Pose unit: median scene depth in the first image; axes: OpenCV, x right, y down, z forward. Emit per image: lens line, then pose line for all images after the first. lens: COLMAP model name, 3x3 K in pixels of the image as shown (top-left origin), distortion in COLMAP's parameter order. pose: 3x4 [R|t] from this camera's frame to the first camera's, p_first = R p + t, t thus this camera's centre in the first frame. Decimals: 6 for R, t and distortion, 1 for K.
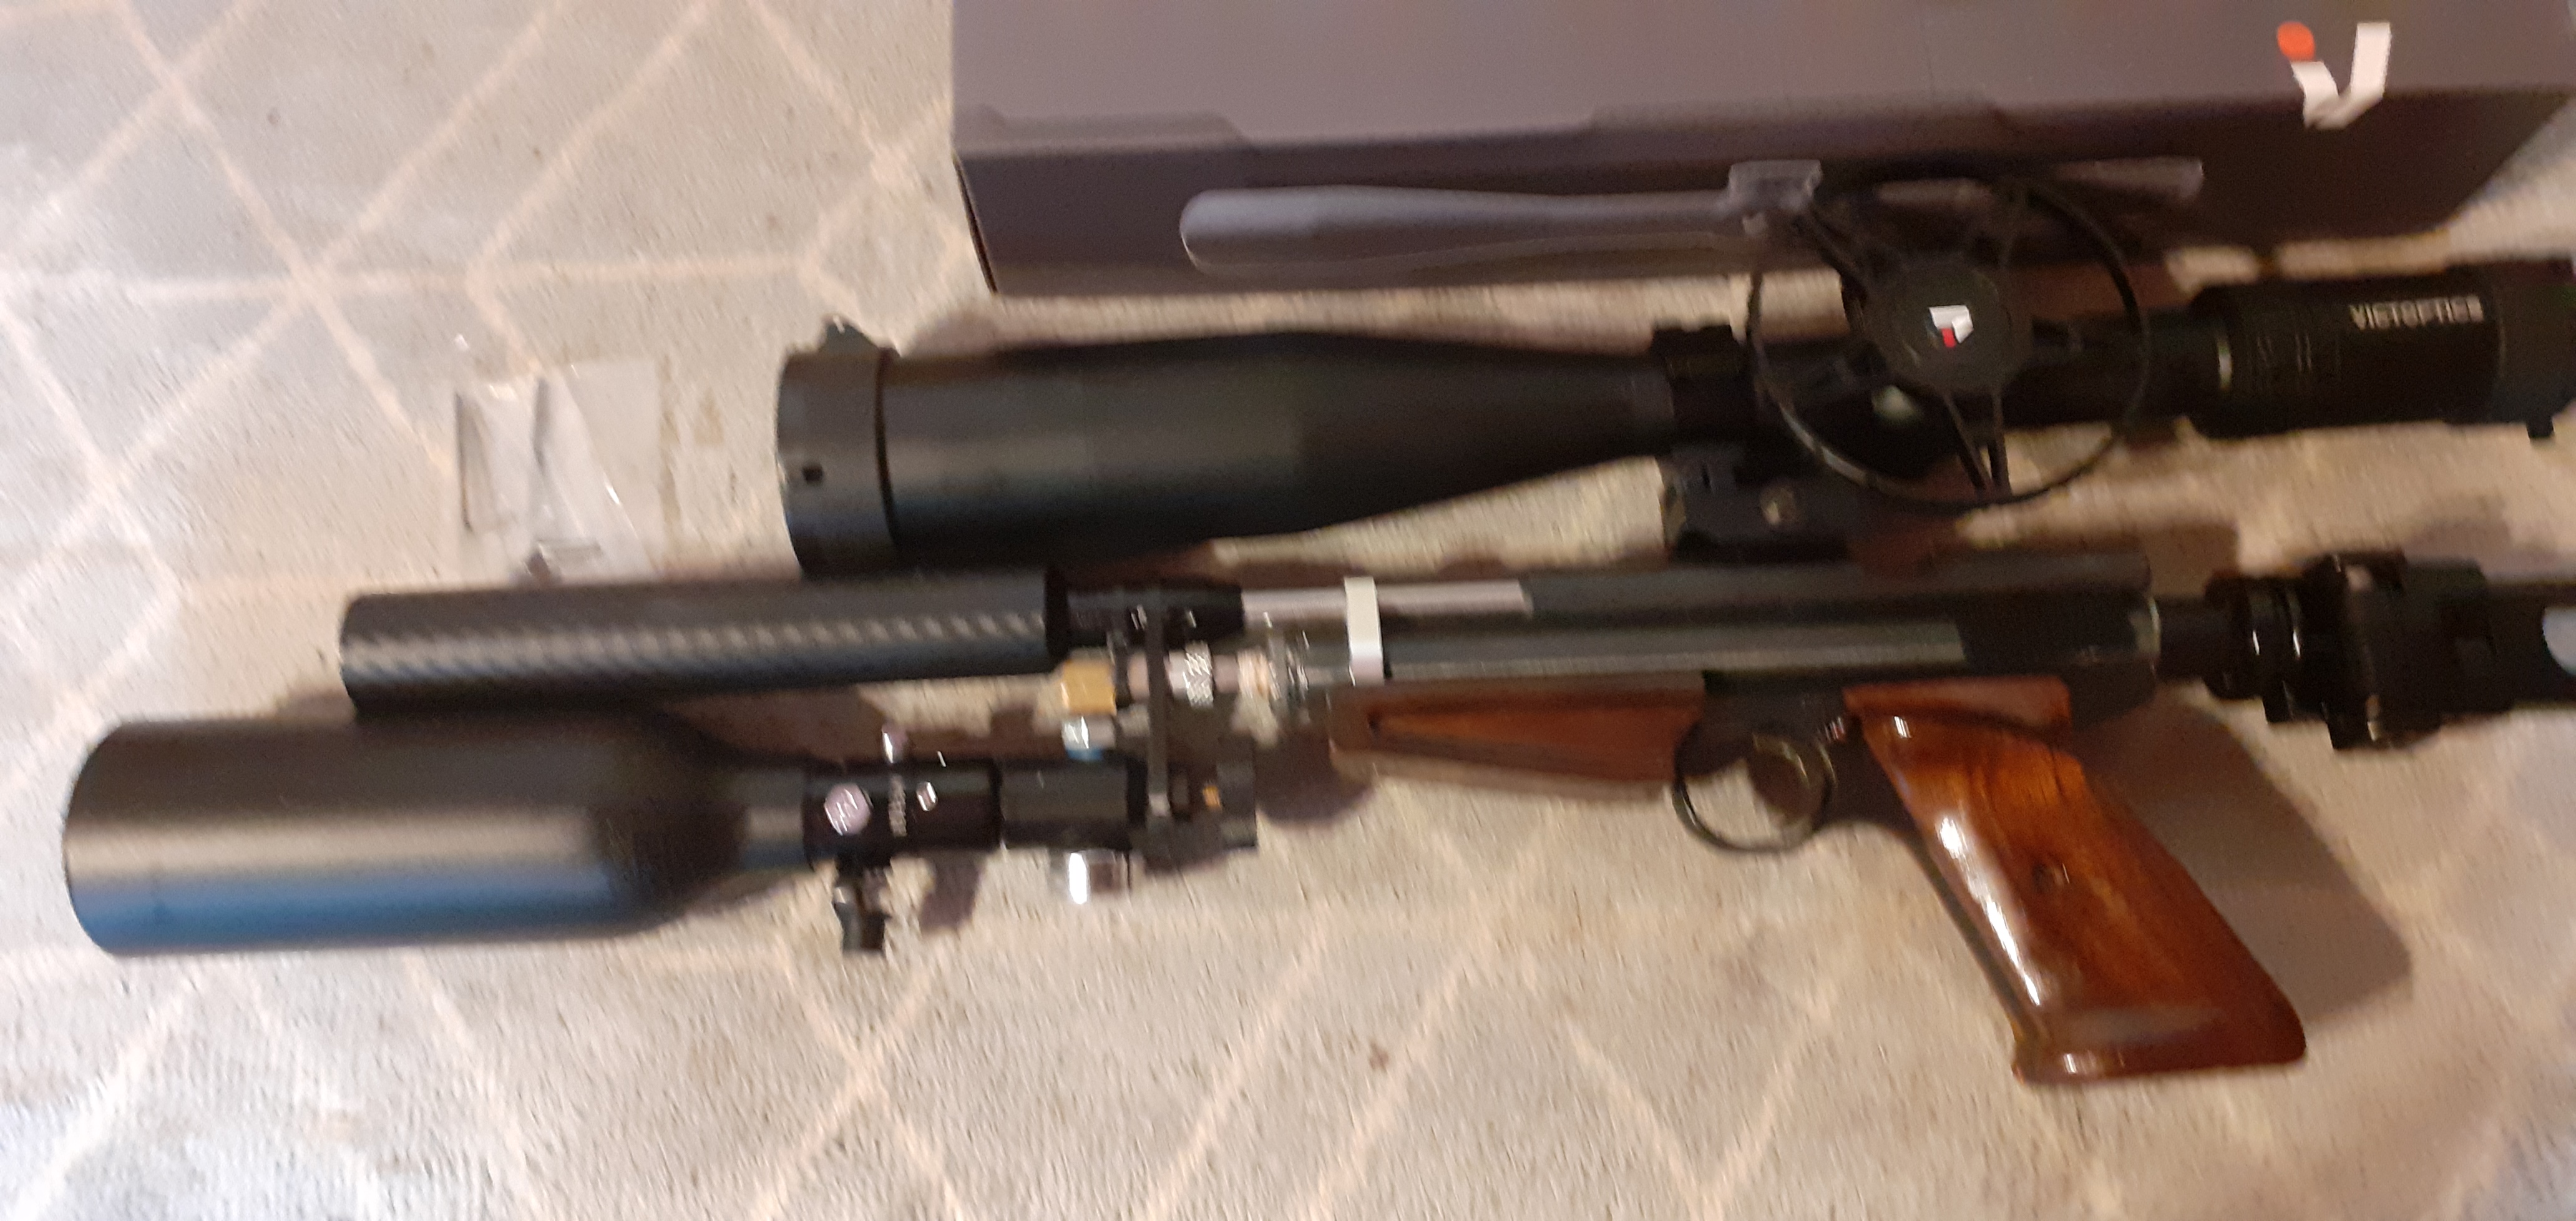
lens RADIAL K [[1987.7, 0, 1282.5], [0, 1987.7, 547.2], [0, 0, 1]] dist [0.087877, -0.195190]
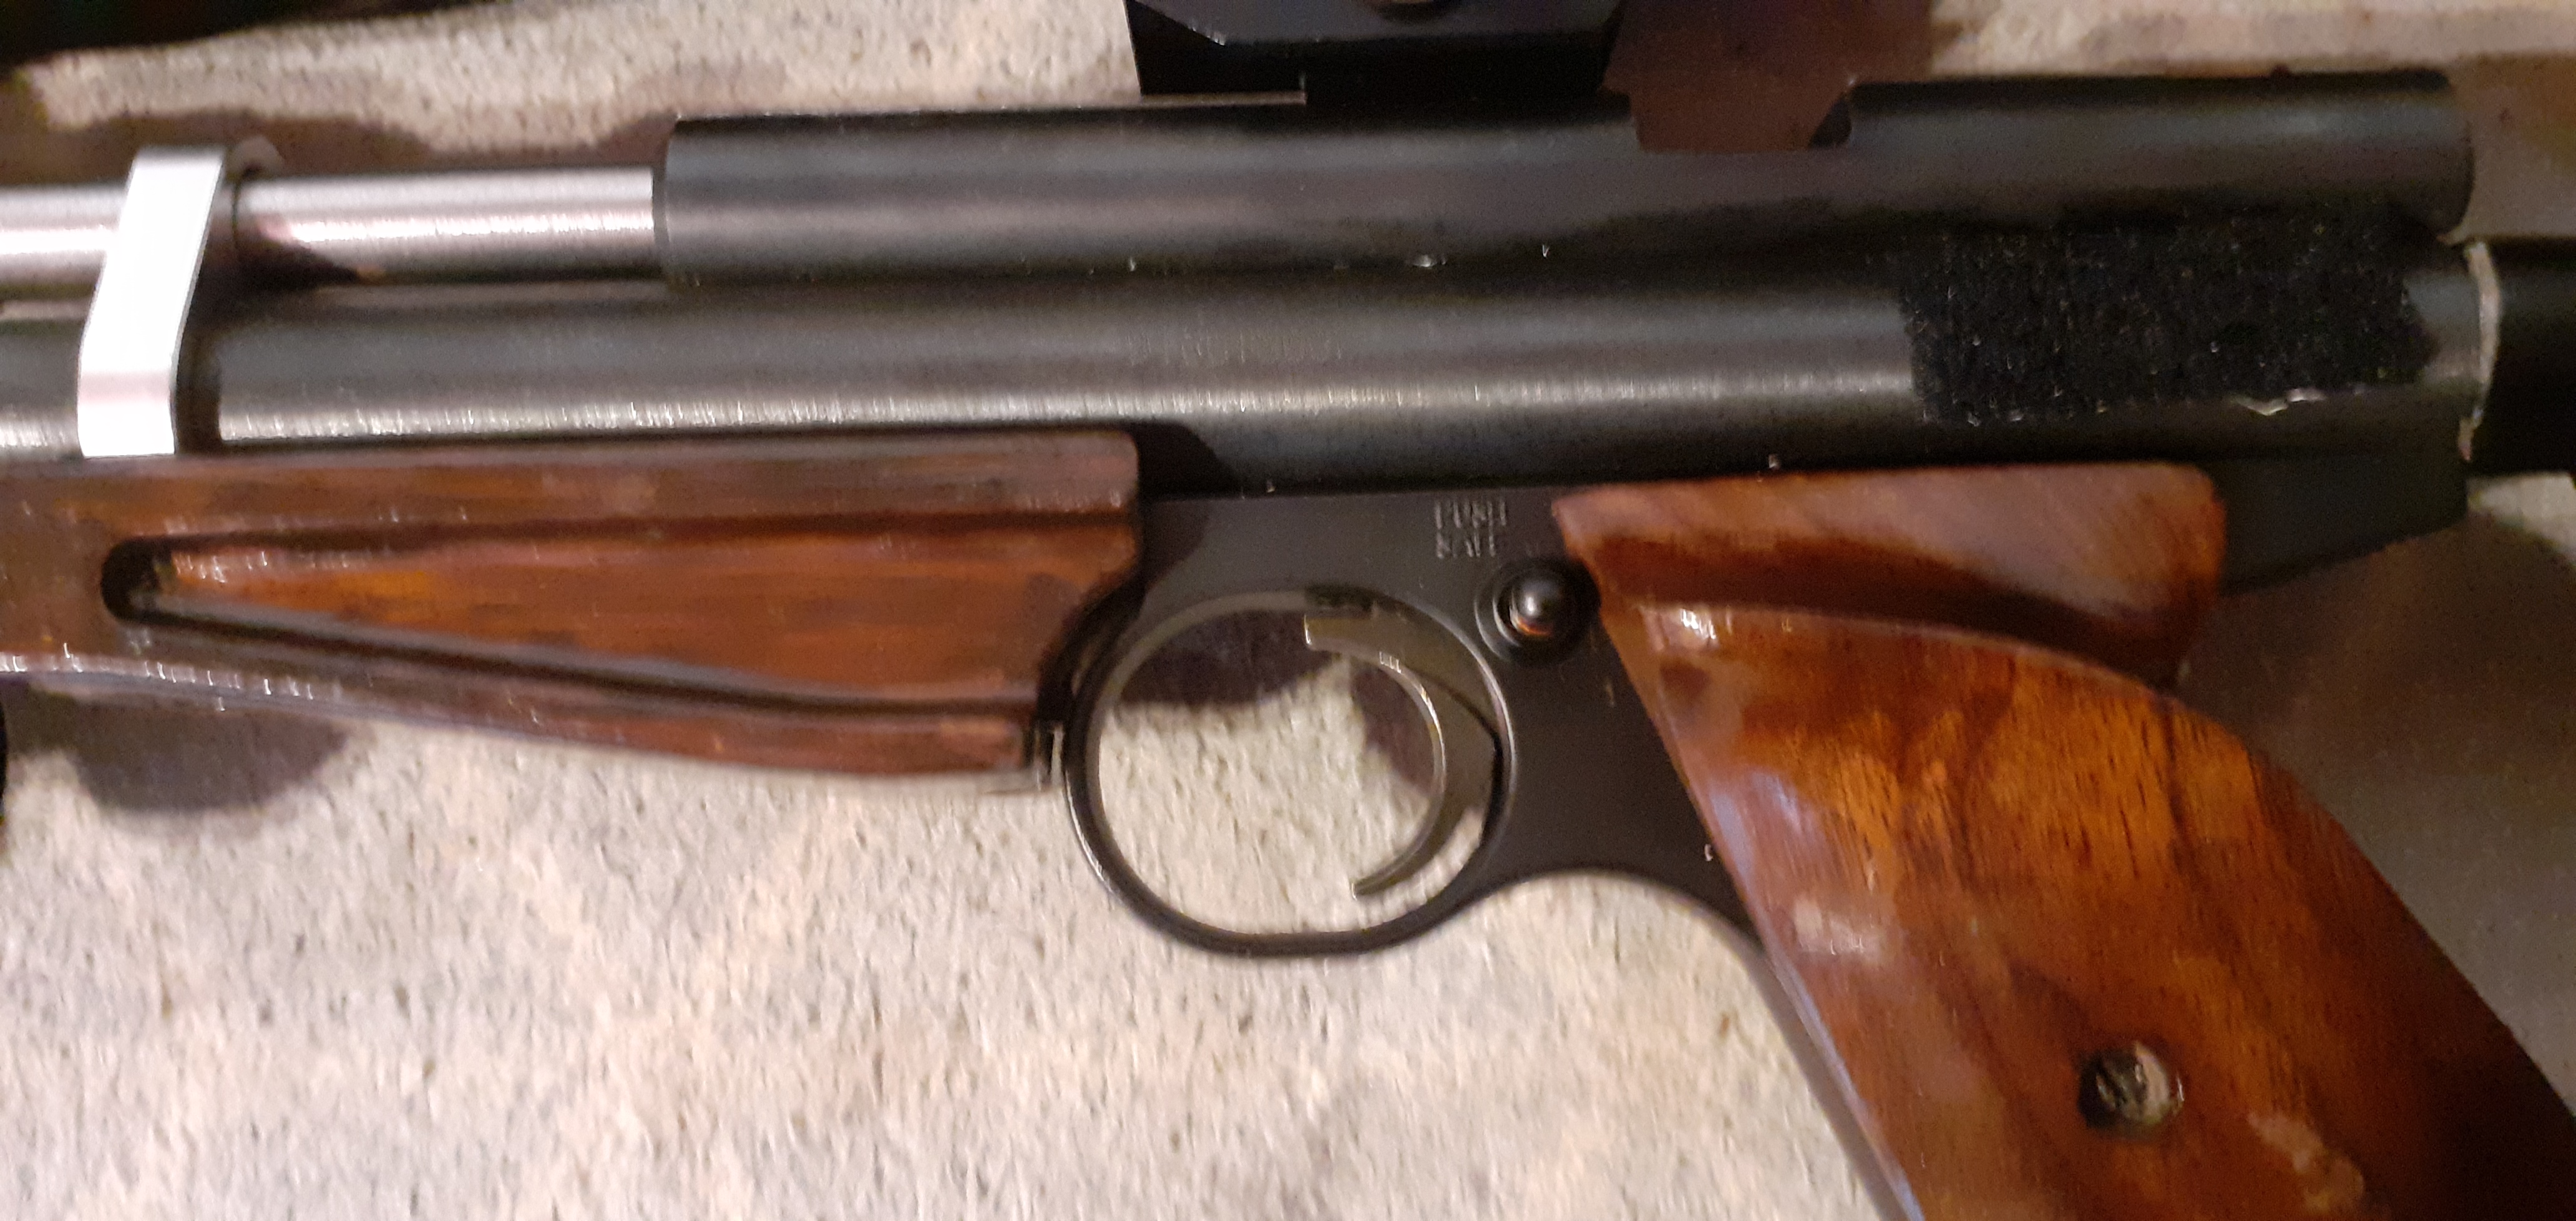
lens RADIAL K [[1987.7, 0, 1282.5], [0, 1987.7, 547.2], [0, 0, 1]] dist [0.087877, -0.195190]
pose [[0.999848, 0.013504, 0.011017, 0.223266], [-0.014950, 0.989466, 0.143990, 0.032773], [-0.008957, -0.144133, 0.989518, 0.645160]]
